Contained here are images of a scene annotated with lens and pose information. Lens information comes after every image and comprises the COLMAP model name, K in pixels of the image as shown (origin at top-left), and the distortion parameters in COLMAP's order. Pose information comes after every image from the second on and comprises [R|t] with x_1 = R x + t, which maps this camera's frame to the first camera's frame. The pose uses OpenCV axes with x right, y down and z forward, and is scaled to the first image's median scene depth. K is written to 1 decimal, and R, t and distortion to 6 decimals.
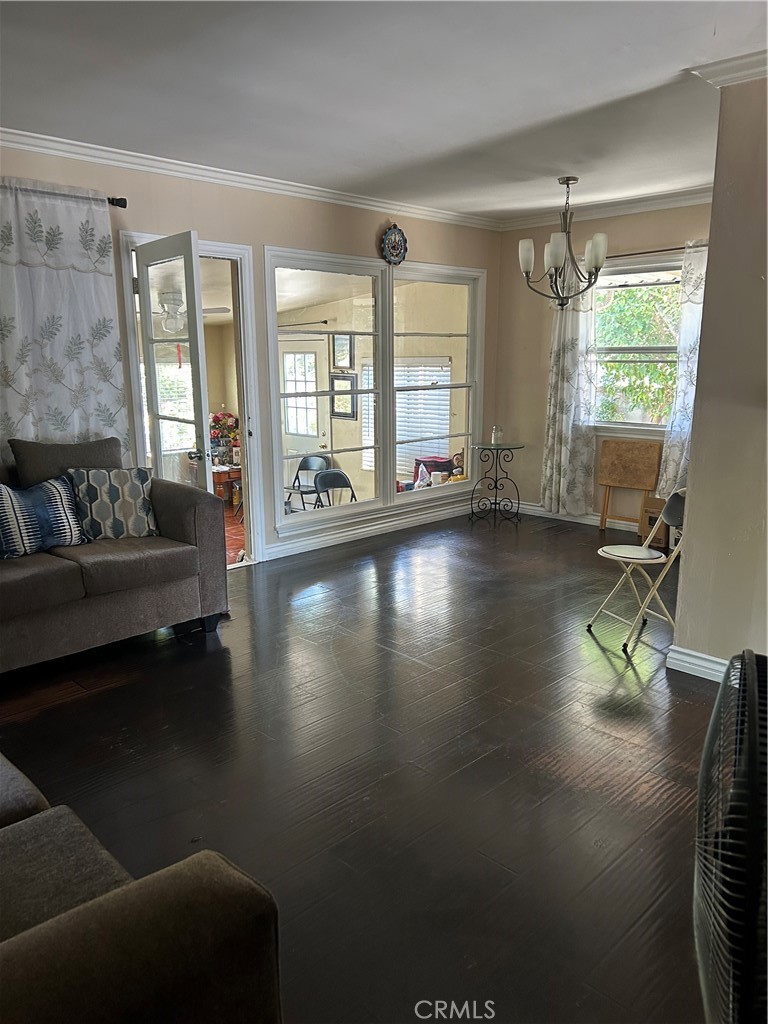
lens RADIAL K [[758.8, 0, 384.0], [0, 758.8, 512.0], [0, 0, 1]] dist [0.002382, 0.000606]
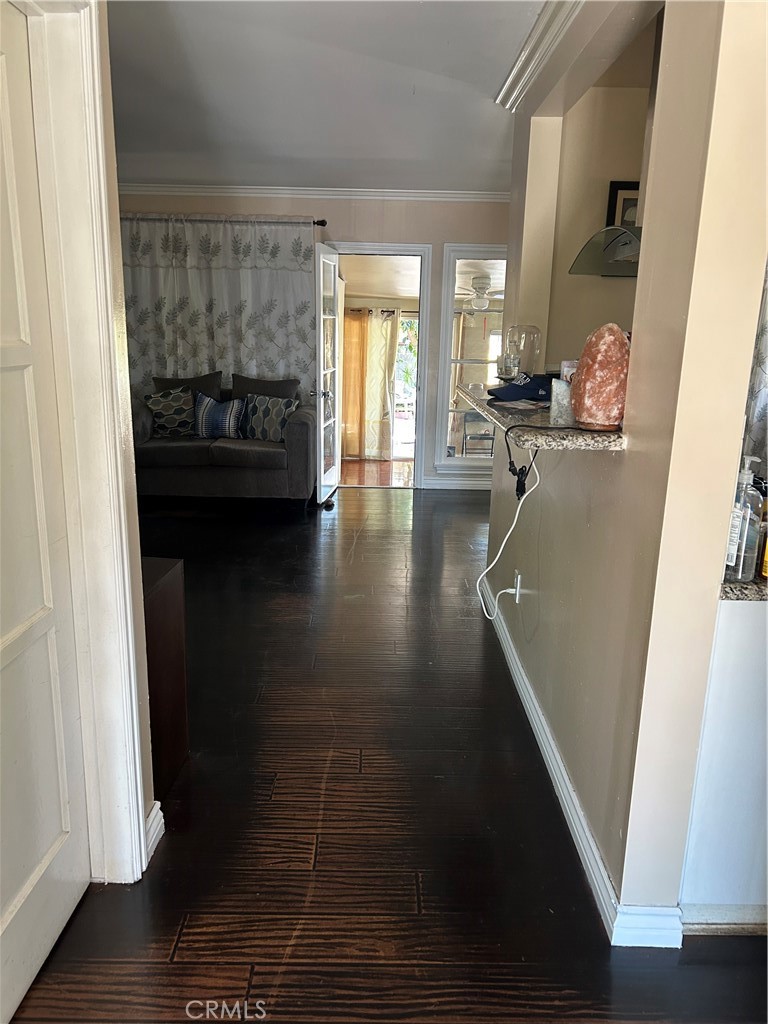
lens RADIAL K [[758.8, 0, 384.0], [0, 758.8, 512.0], [0, 0, 1]] dist [0.002382, 0.000606]
pose [[0.713024, 0.183928, -0.676585, 0.891769], [-0.167798, 0.981701, 0.090038, -0.003250], [0.680765, 0.049331, 0.730839, 0.017847]]
